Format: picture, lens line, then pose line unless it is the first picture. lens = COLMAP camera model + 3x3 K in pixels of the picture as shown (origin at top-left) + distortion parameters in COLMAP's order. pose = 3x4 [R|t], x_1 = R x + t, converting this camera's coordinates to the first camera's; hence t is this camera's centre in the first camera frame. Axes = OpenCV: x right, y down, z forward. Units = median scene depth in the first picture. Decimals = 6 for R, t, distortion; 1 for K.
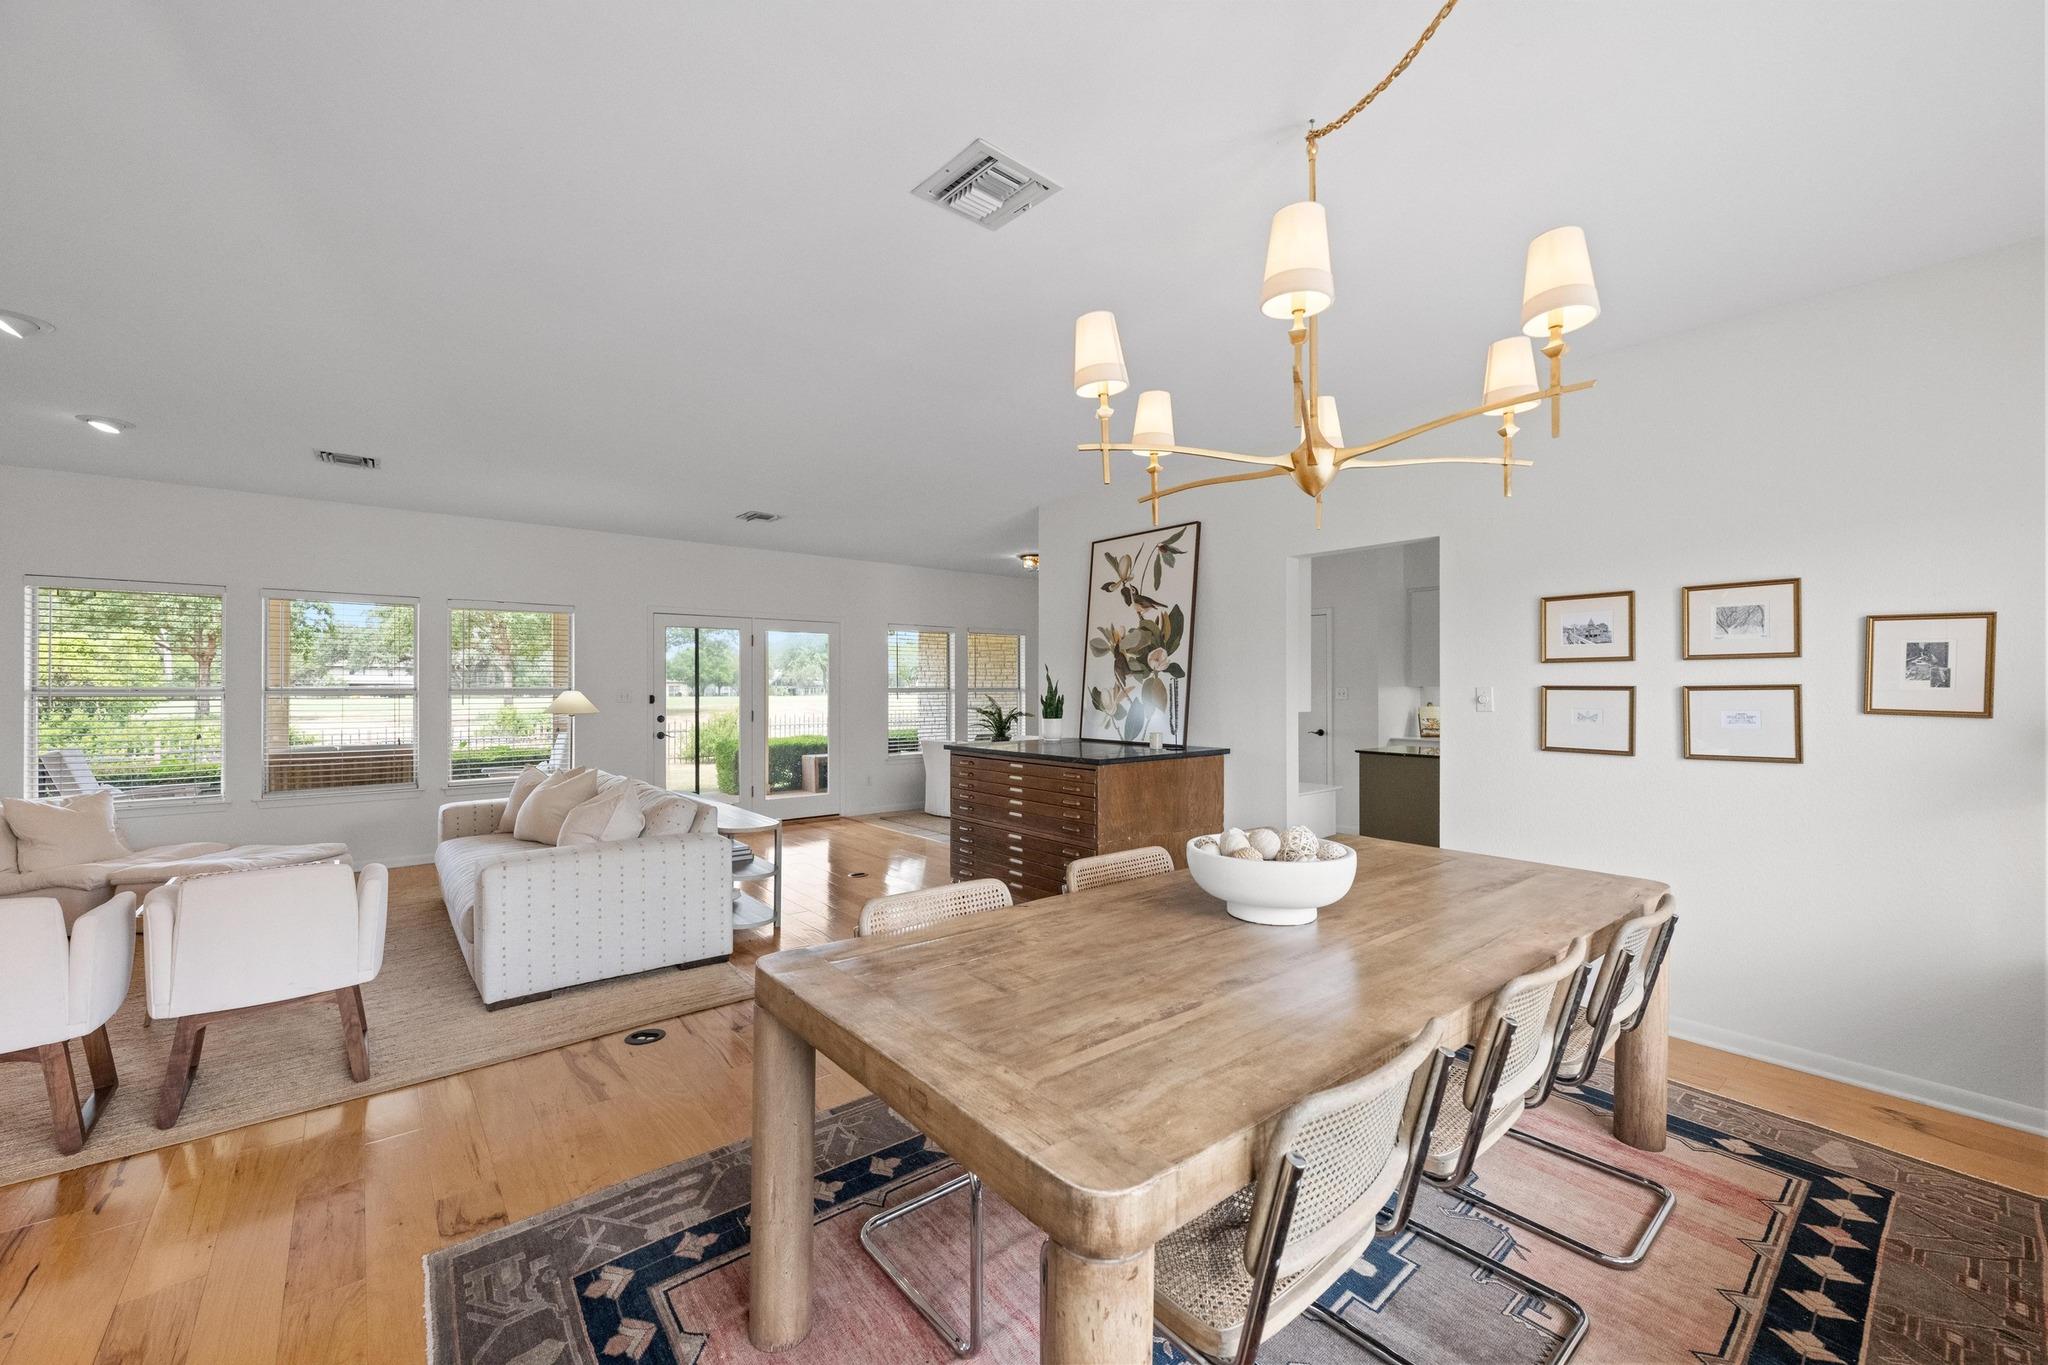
lens RADIAL K [[808.9, 0, 1029.9], [0, 808.9, 682.8], [0, 0, 1]] dist [-0.001609, -0.000027]
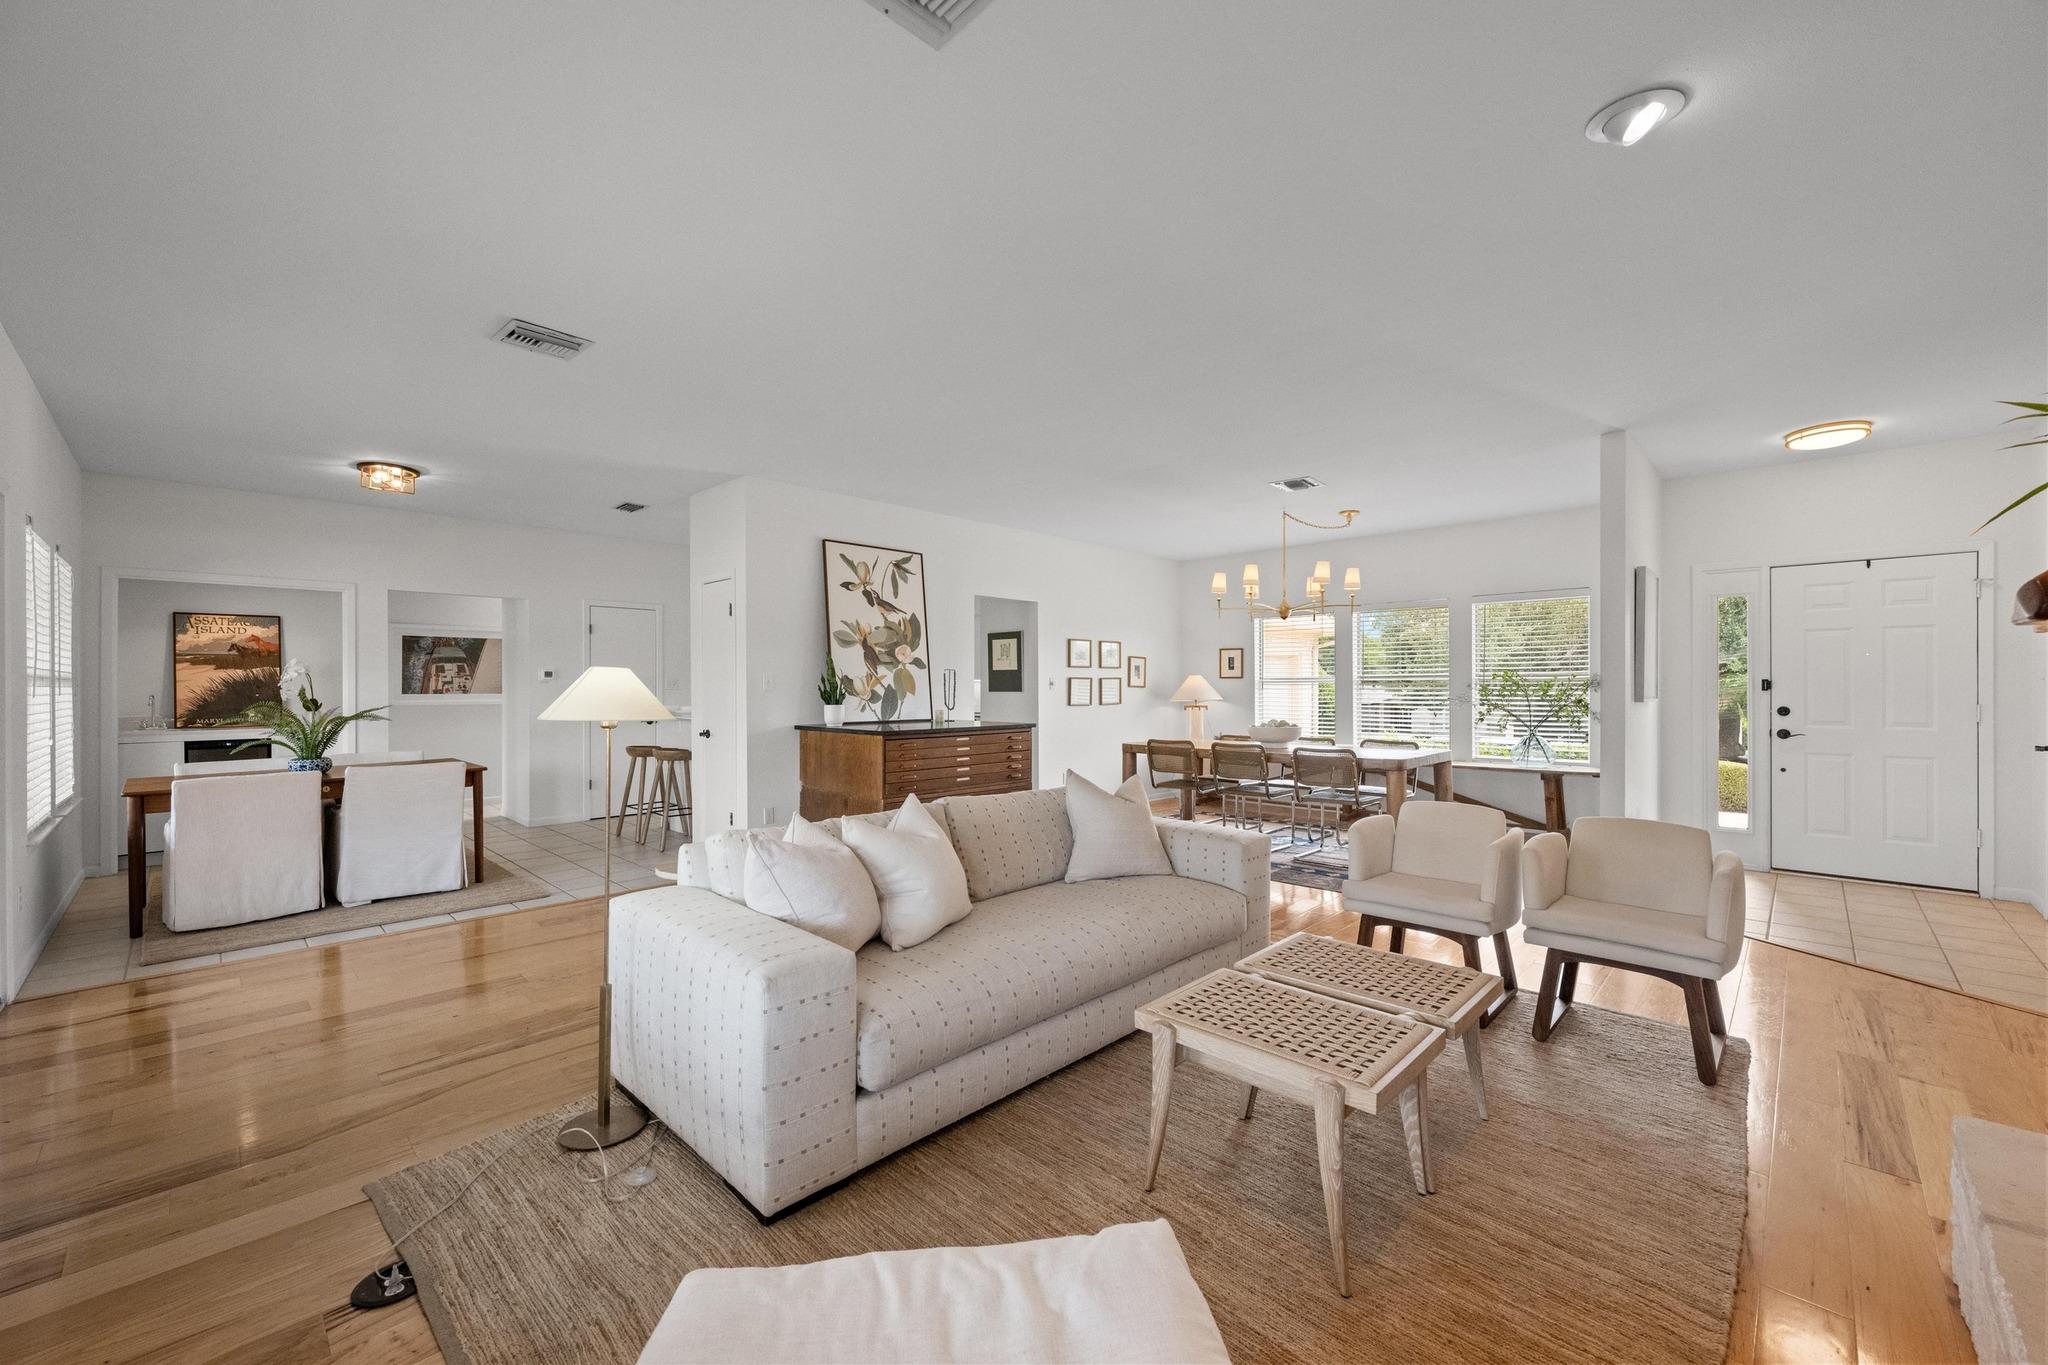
lens RADIAL K [[808.9, 0, 1029.9], [0, 808.9, 682.8], [0, 0, 1]] dist [-0.001609, -0.000027]
pose [[-0.110110, 0.003368, 0.993914, -1.096019], [-0.005293, 0.999978, -0.003975, 0.019814], [-0.993905, -0.005698, -0.110090, 0.917596]]
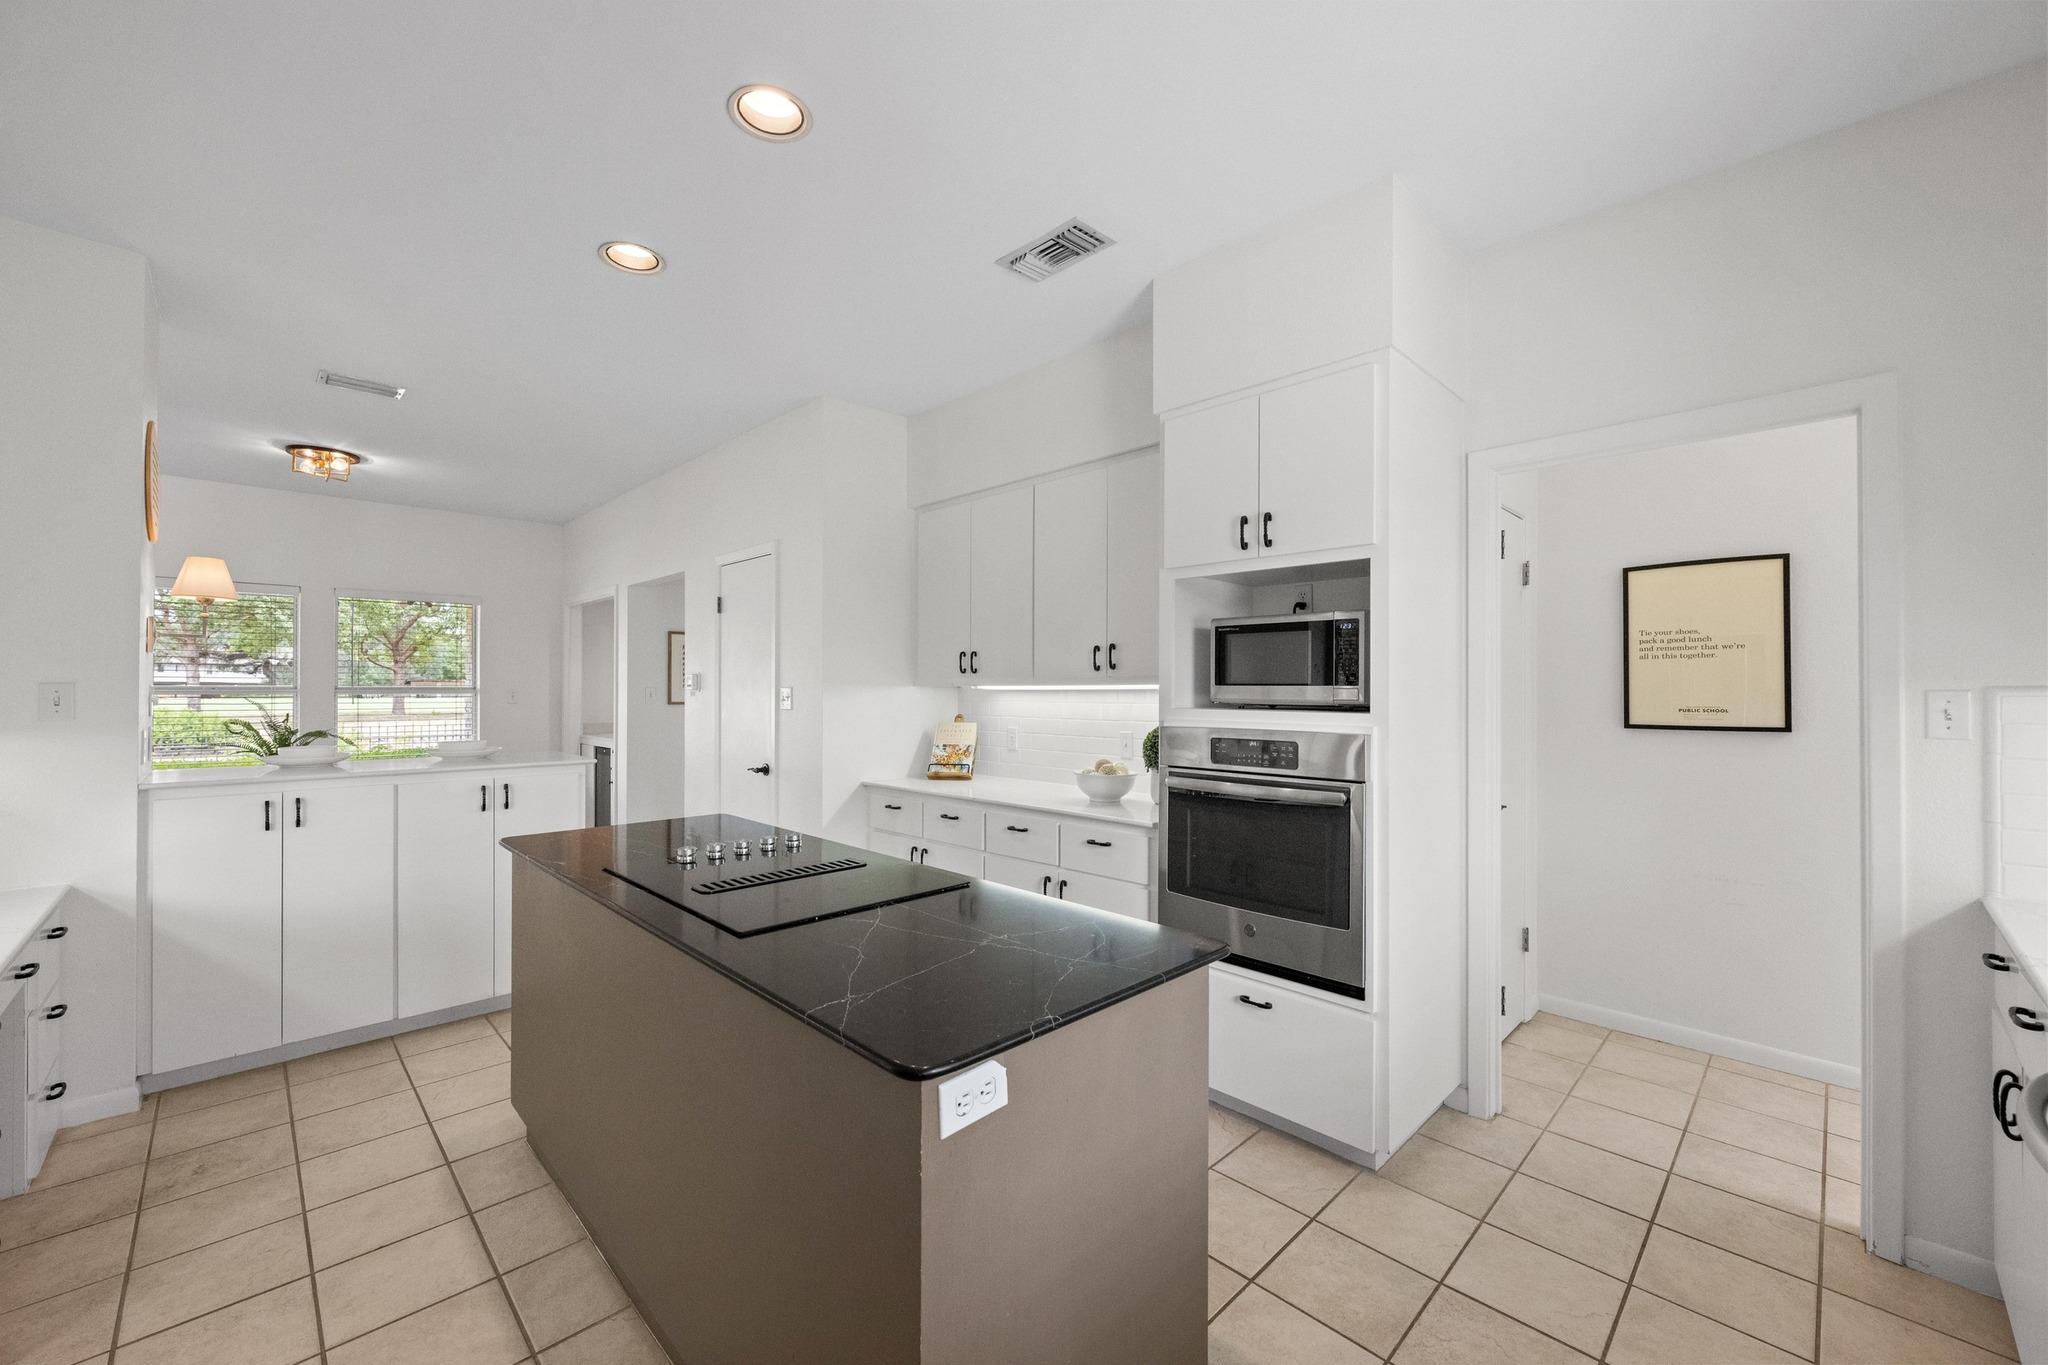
lens RADIAL K [[806.5, 0, 1024.0], [0, 806.5, 682.5], [0, 0, 1]] dist [-0.003727, -0.000181]
pose [[0.997073, 0.000753, 0.076449, 0.698359], [-0.000790, 1.000000, 0.000443, 0.003356], [-0.076449, -0.000502, 0.997073, 0.640496]]
